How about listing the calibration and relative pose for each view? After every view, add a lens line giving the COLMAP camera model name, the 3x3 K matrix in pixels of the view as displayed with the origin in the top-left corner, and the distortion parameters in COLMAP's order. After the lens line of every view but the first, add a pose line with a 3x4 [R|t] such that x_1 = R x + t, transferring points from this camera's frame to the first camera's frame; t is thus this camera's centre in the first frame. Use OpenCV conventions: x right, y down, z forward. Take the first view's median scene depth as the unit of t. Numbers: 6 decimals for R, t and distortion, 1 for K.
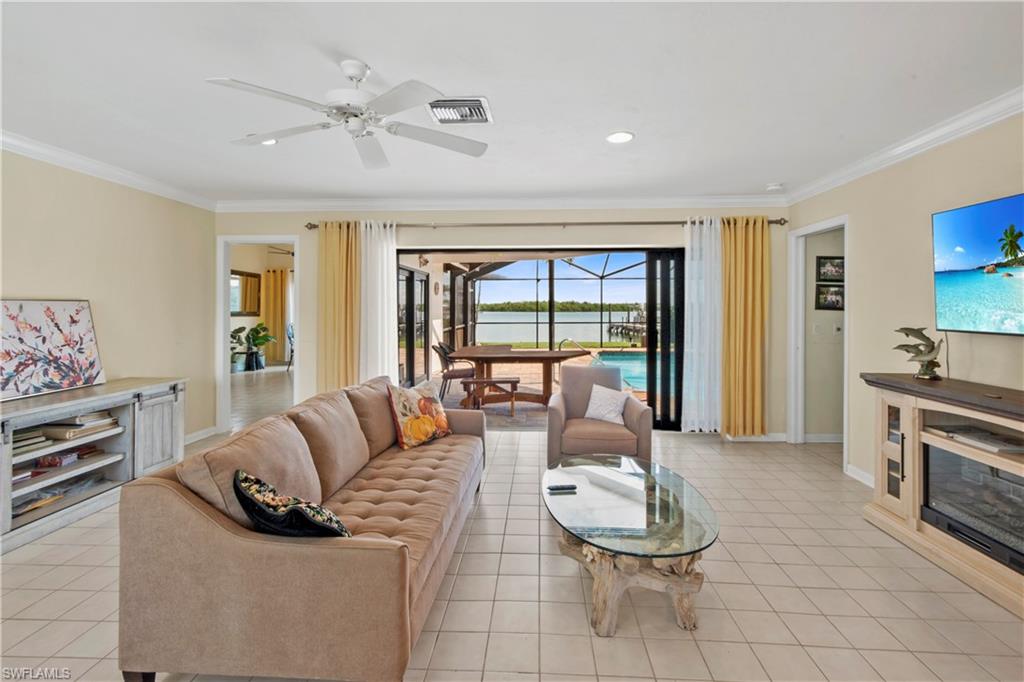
lens RADIAL K [[468.2, 0, 510.0], [0, 468.2, 306.8], [0, 0, 1]] dist [0.015990, -0.000857]
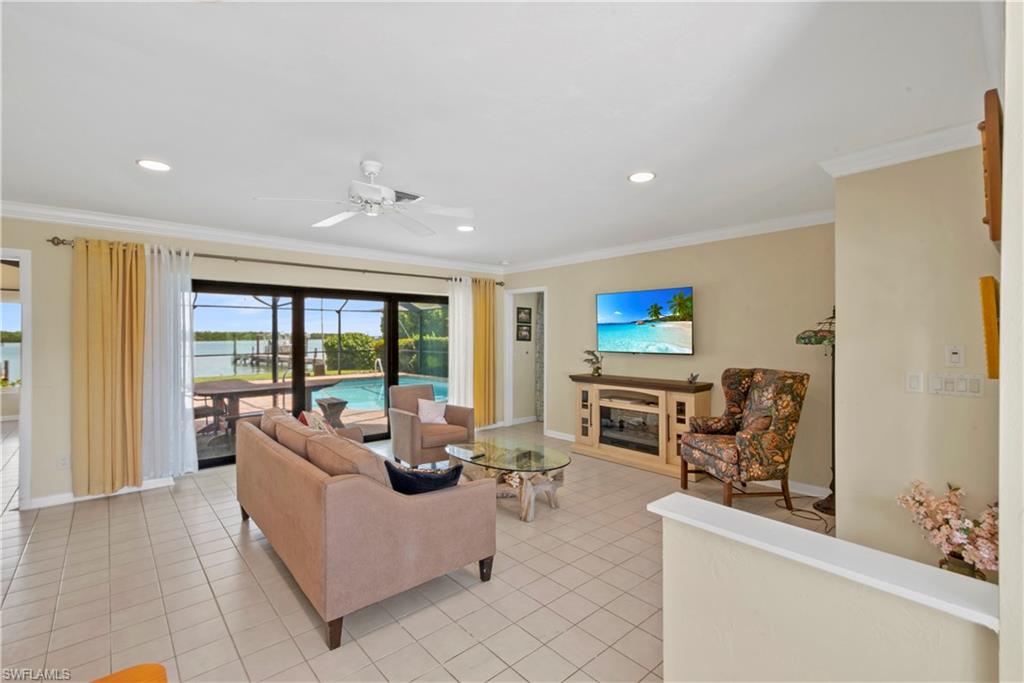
lens RADIAL K [[468.2, 0, 503.8], [0, 468.2, 332.9], [0, 0, 1]] dist [0.015990, -0.000857]
pose [[0.731887, 0.003269, 0.681418, -0.463177], [-0.000234, 0.999990, -0.004546, -0.013533], [-0.681426, 0.003168, 0.731880, -0.121365]]
